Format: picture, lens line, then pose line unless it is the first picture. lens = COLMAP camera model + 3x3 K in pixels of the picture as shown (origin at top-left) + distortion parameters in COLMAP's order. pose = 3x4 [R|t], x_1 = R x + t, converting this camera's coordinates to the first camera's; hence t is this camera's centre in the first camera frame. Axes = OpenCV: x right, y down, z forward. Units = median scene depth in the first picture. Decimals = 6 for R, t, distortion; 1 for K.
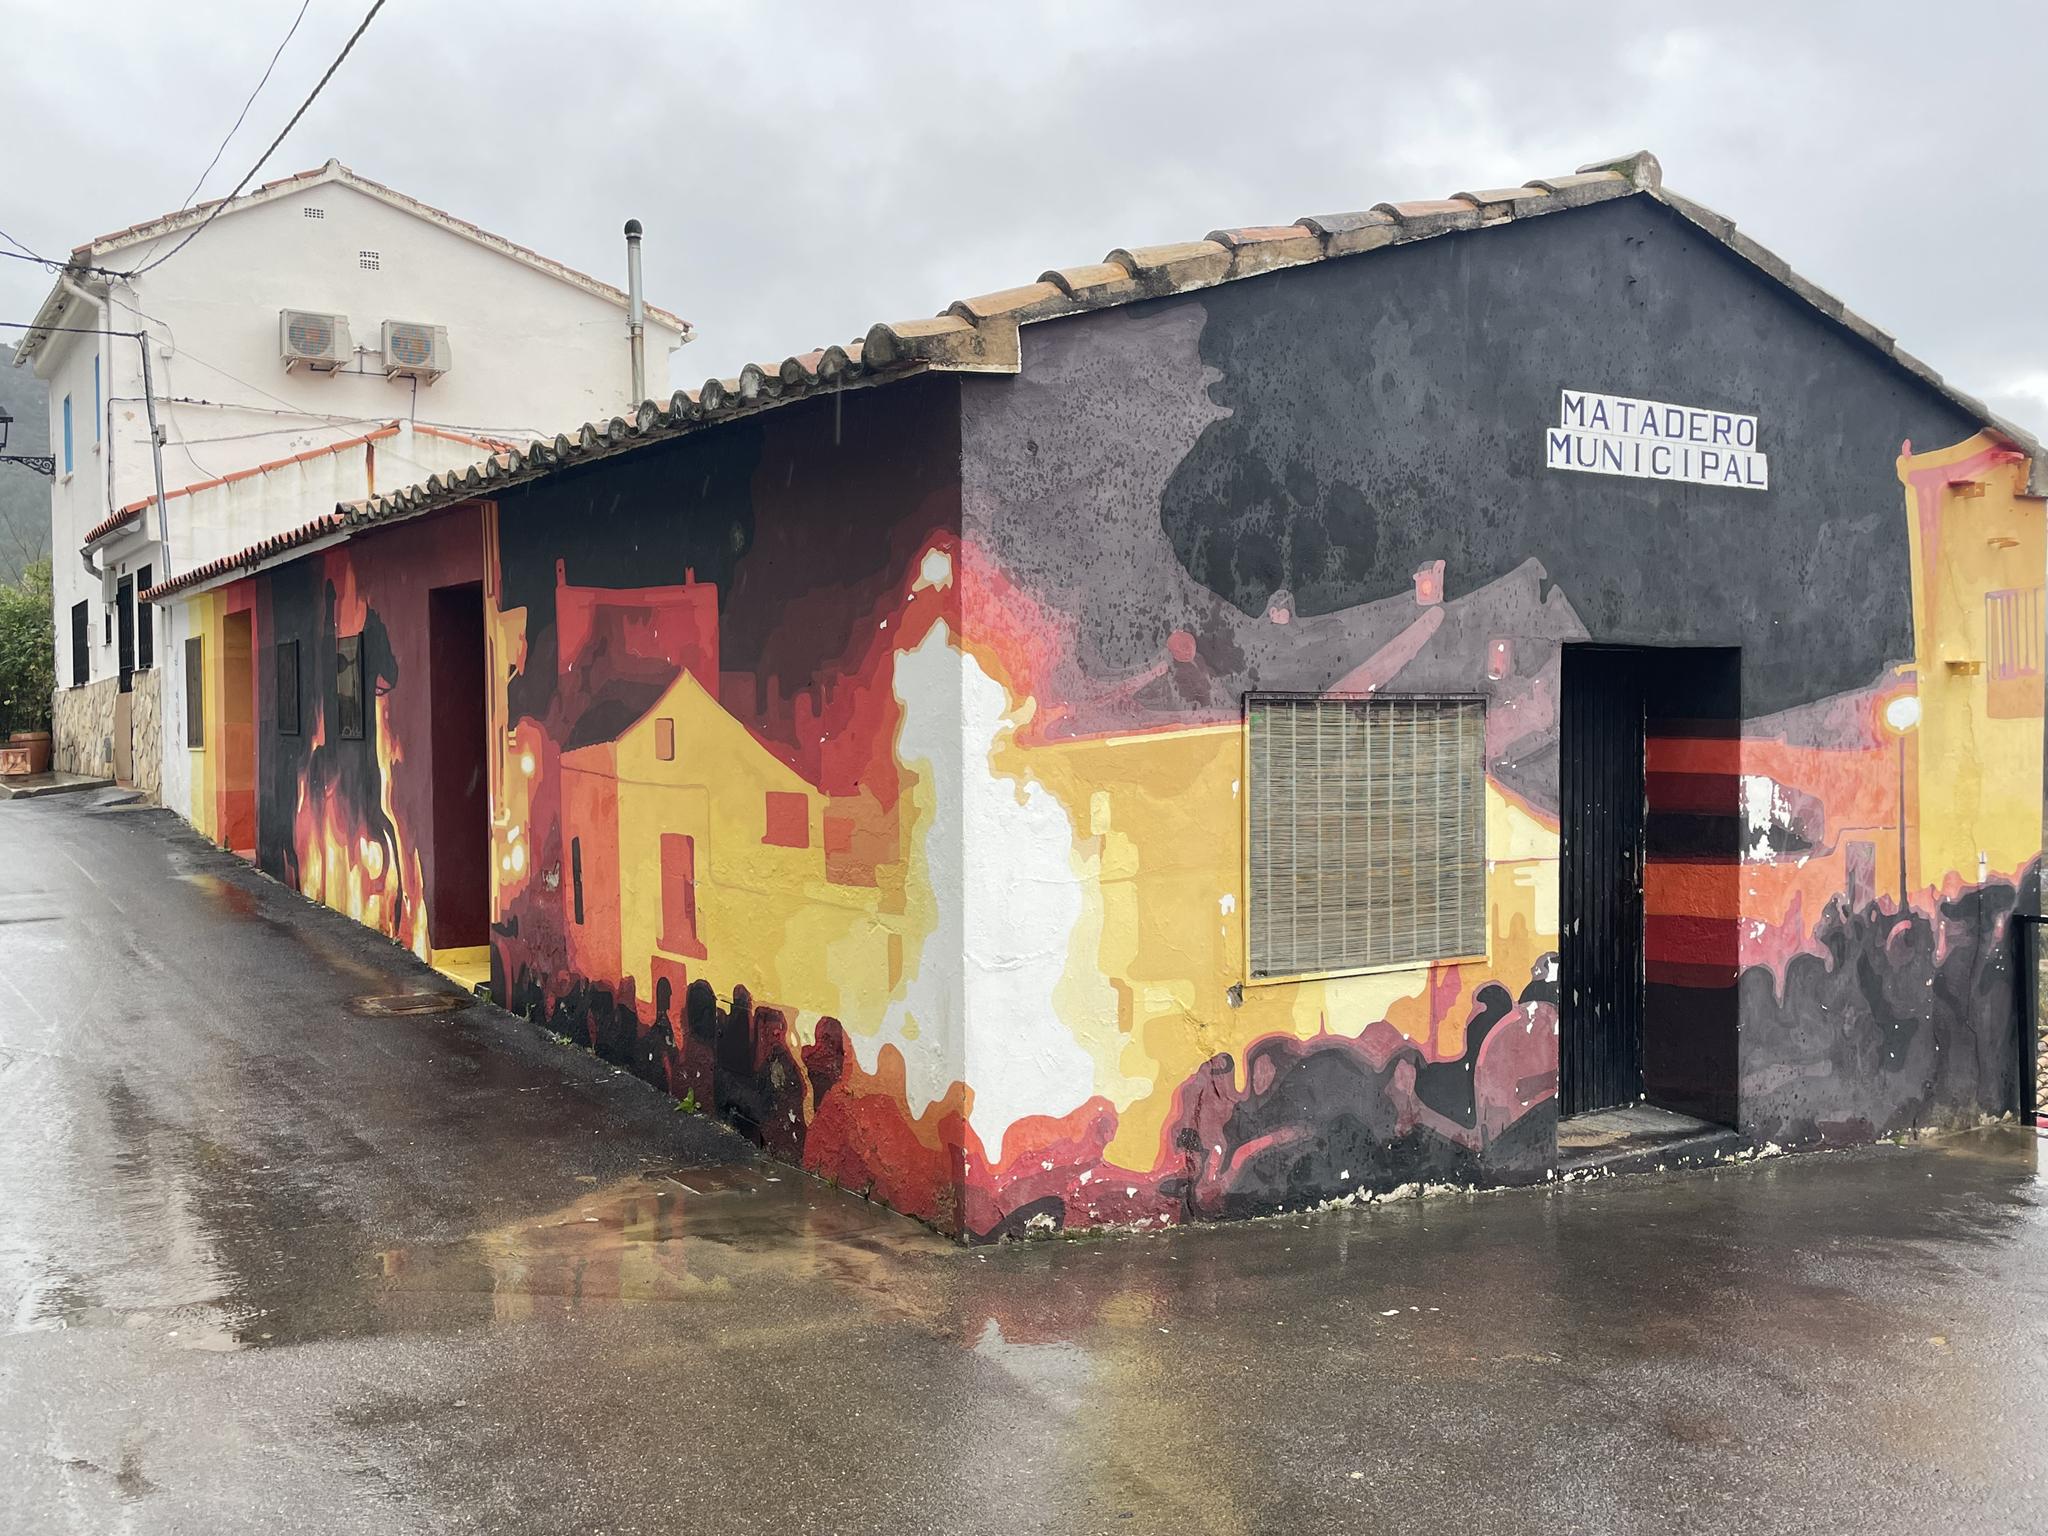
lens RADIAL K [[1821.3, 0, 987.4], [0, 1821.3, 747.3], [0, 0, 1]] dist [0.089228, -0.088114]
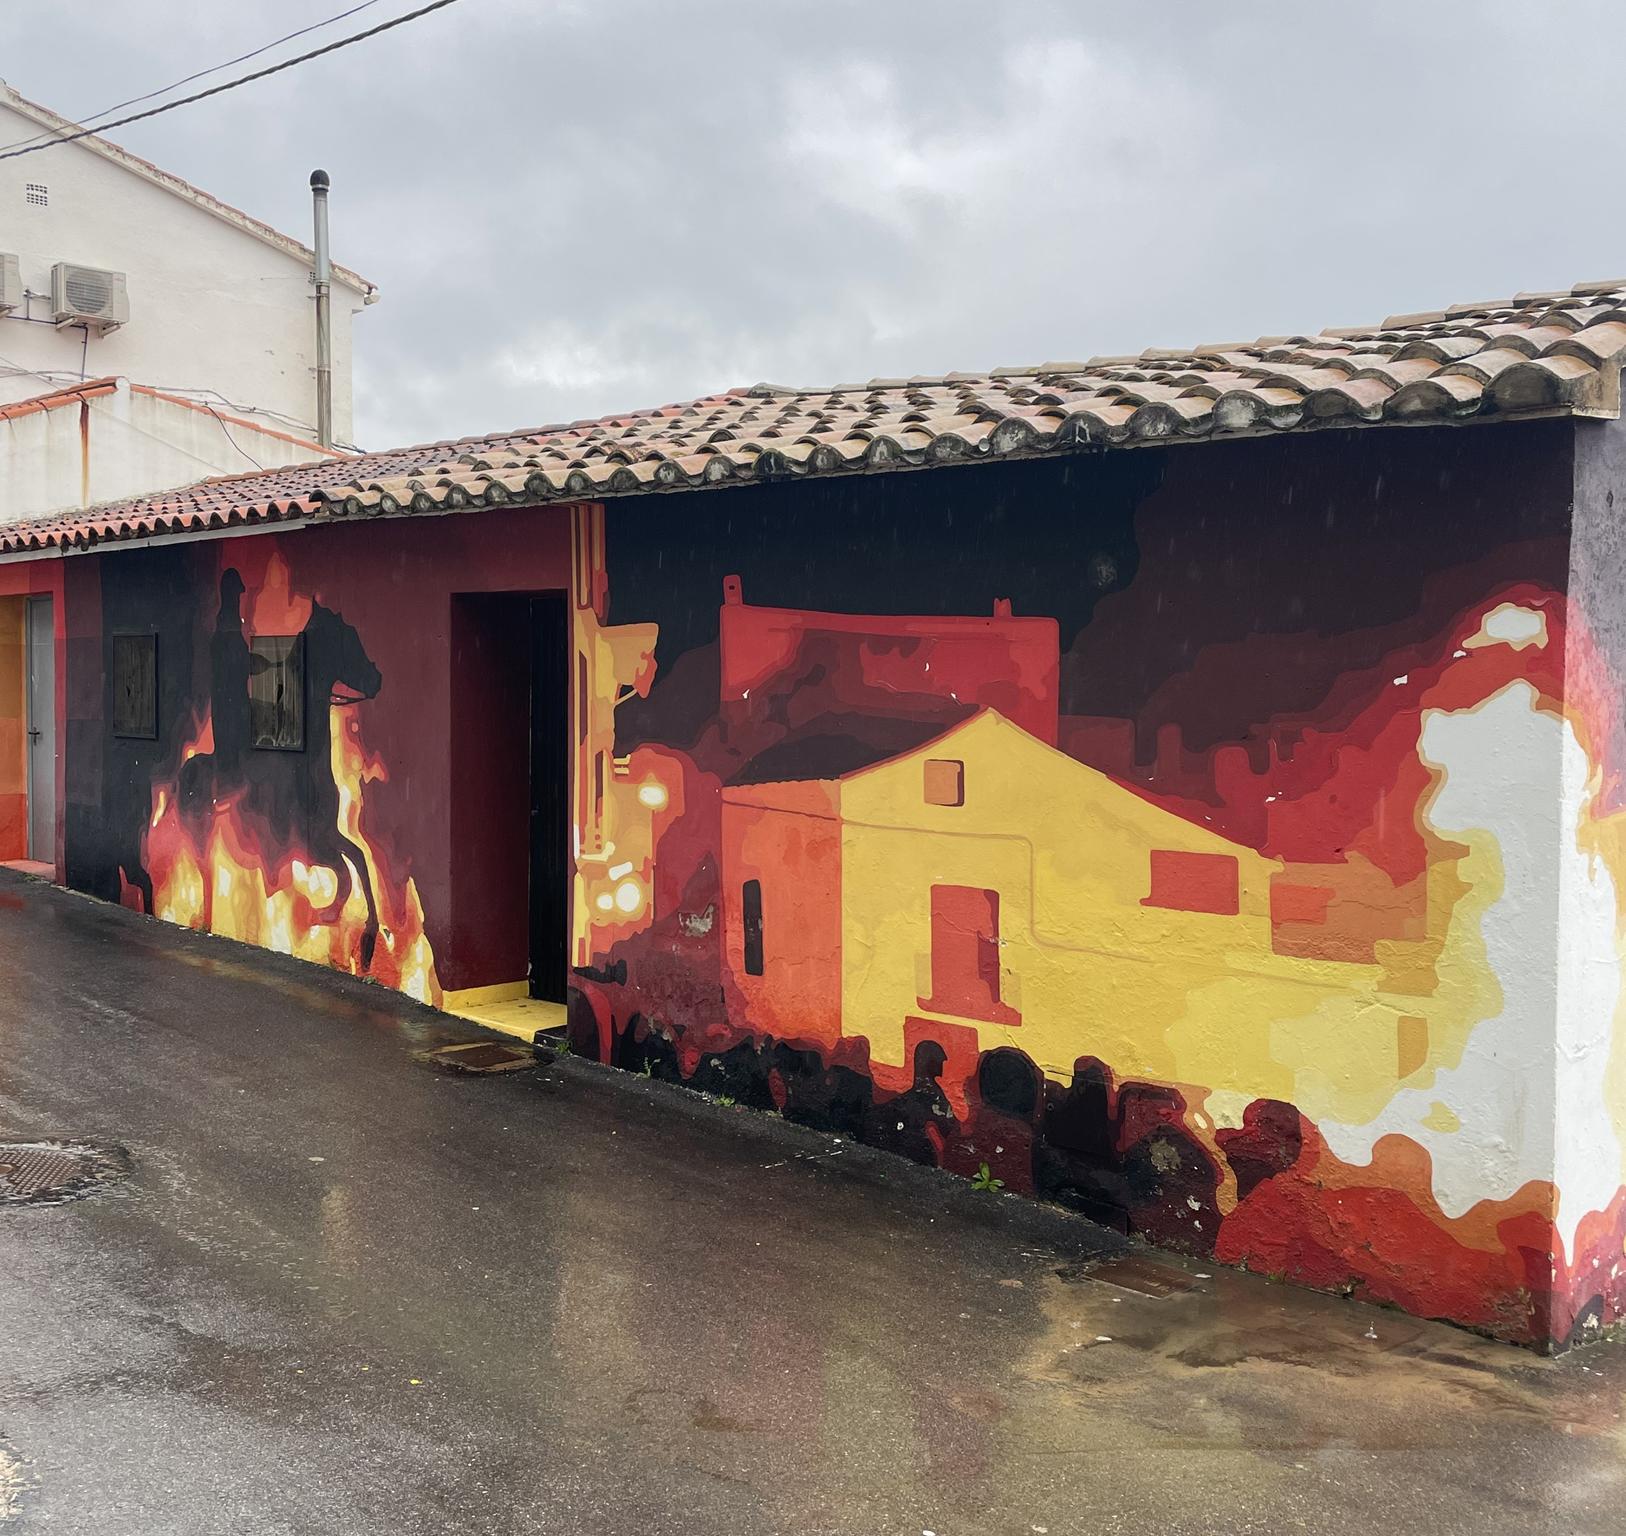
lens RADIAL K [[1777.7, 0, 805.3], [0, 1777.7, 746.2], [0, 0, 1]] dist [0.055361, 0.000000]
pose [[0.976129, 0.006682, 0.217088, -0.451293], [-0.010708, 0.999792, 0.017374, -0.038648], [-0.216927, -0.019283, 0.975997, 0.150061]]
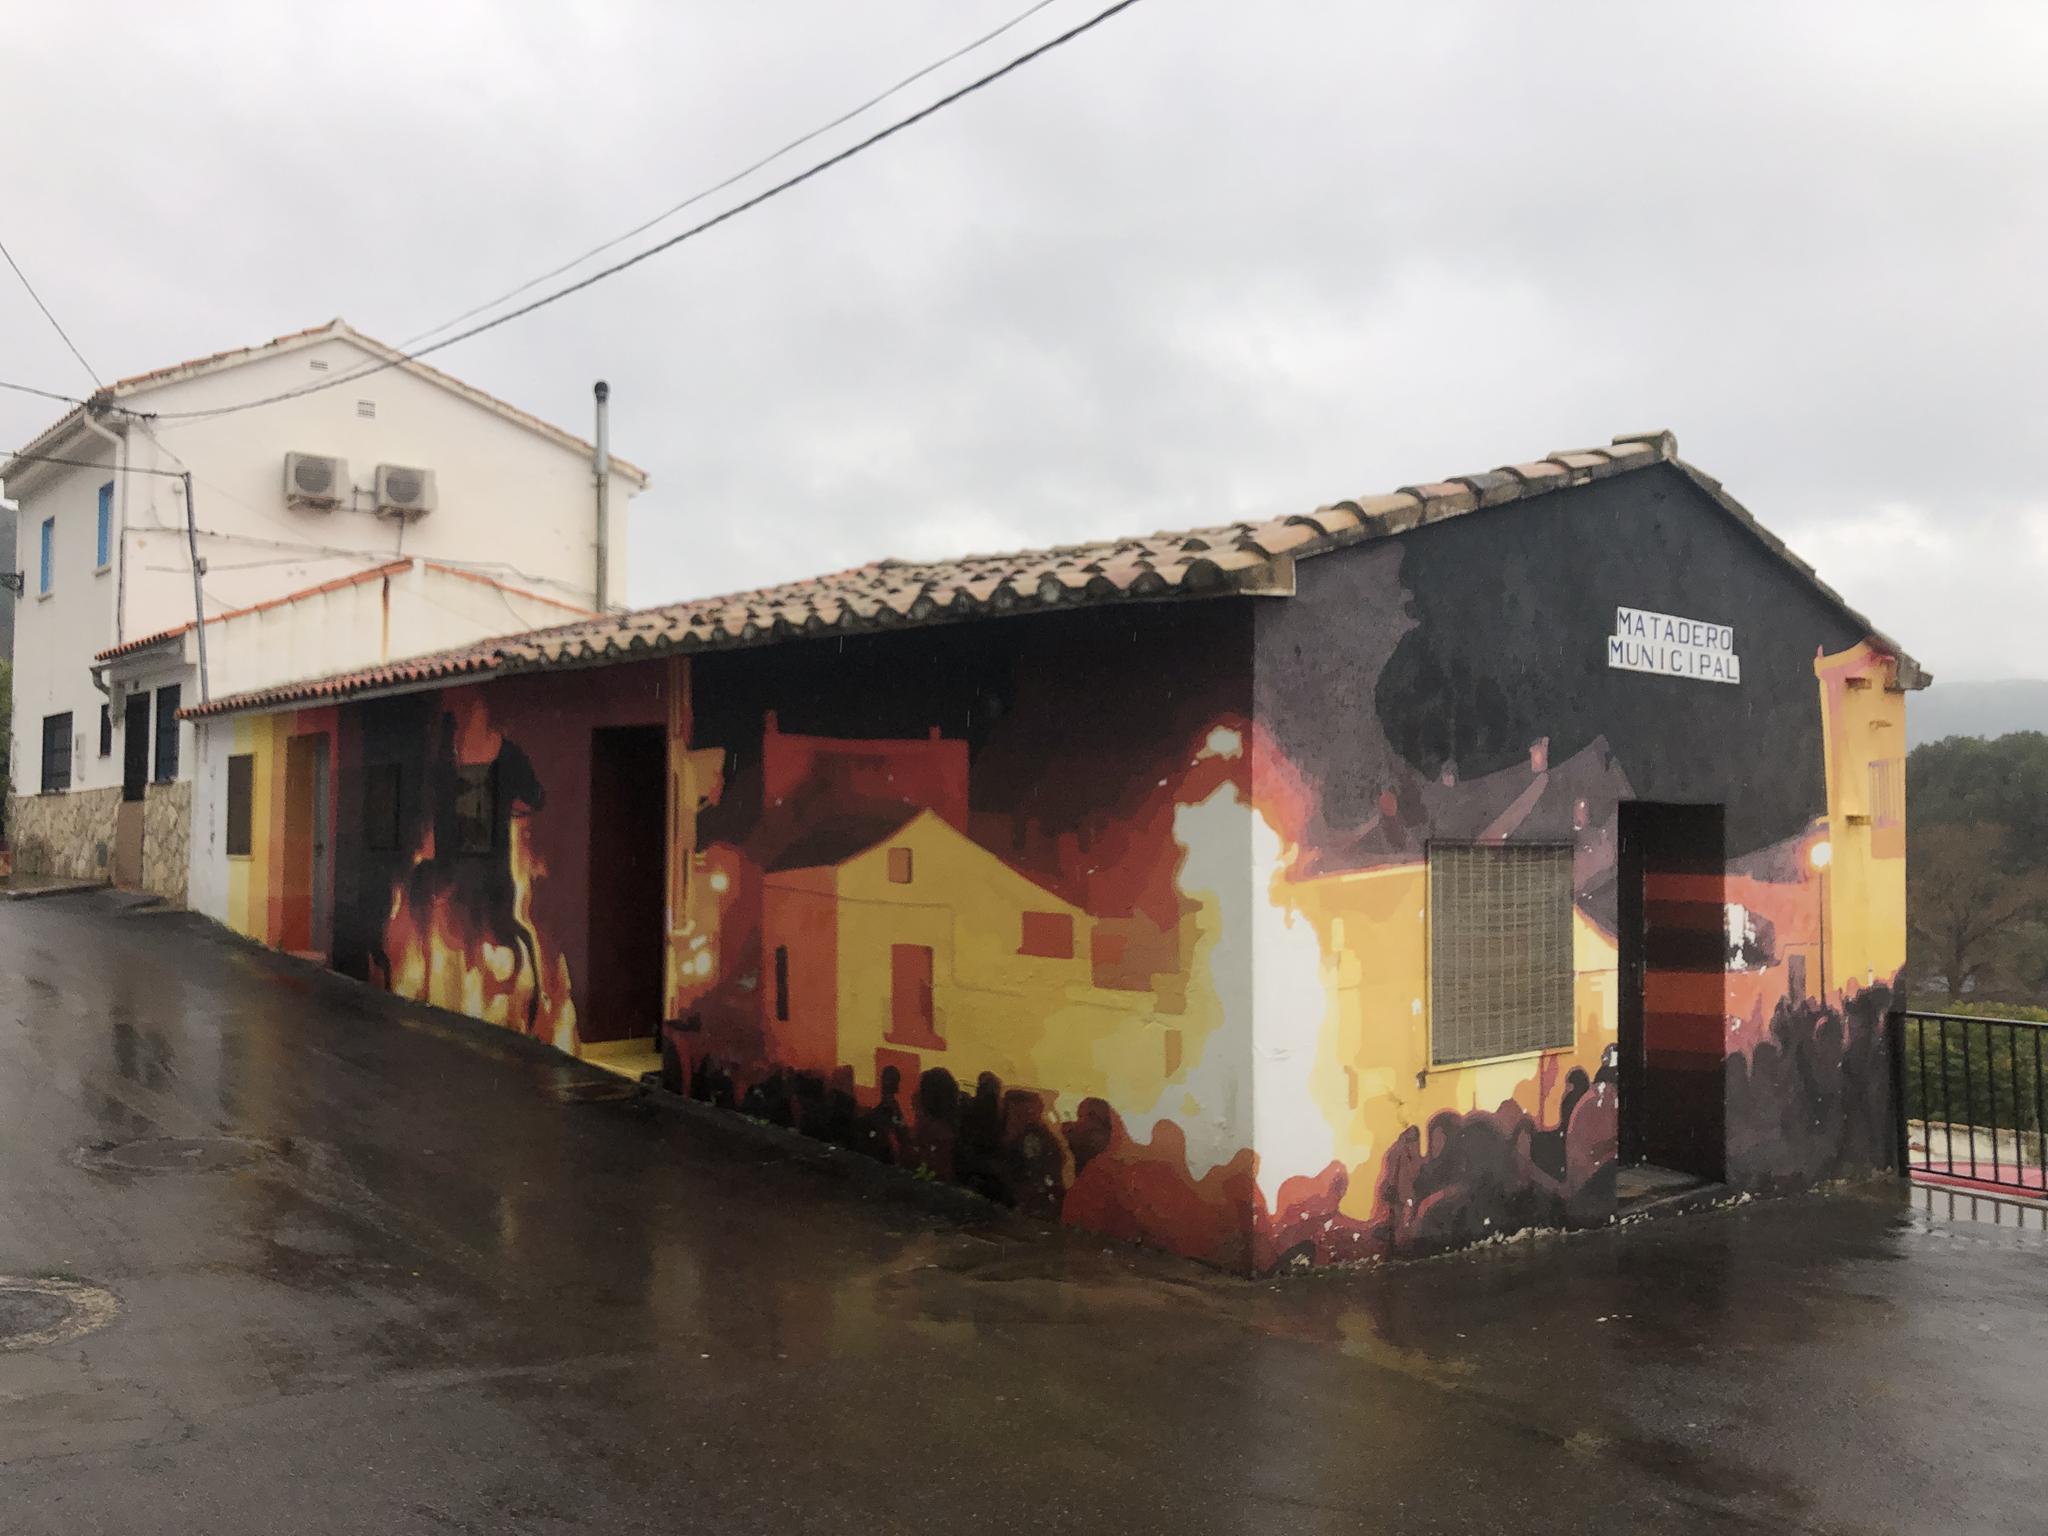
lens RADIAL K [[1695.8, 0, 1003.7], [0, 1695.8, 738.9], [0, 0, 1]] dist [0.063985, -0.099319]
pose [[0.990324, 0.020669, 0.137229, -0.271588], [-0.011644, 0.997735, -0.066245, -0.015308], [-0.138287, 0.064006, 0.988322, -0.124914]]
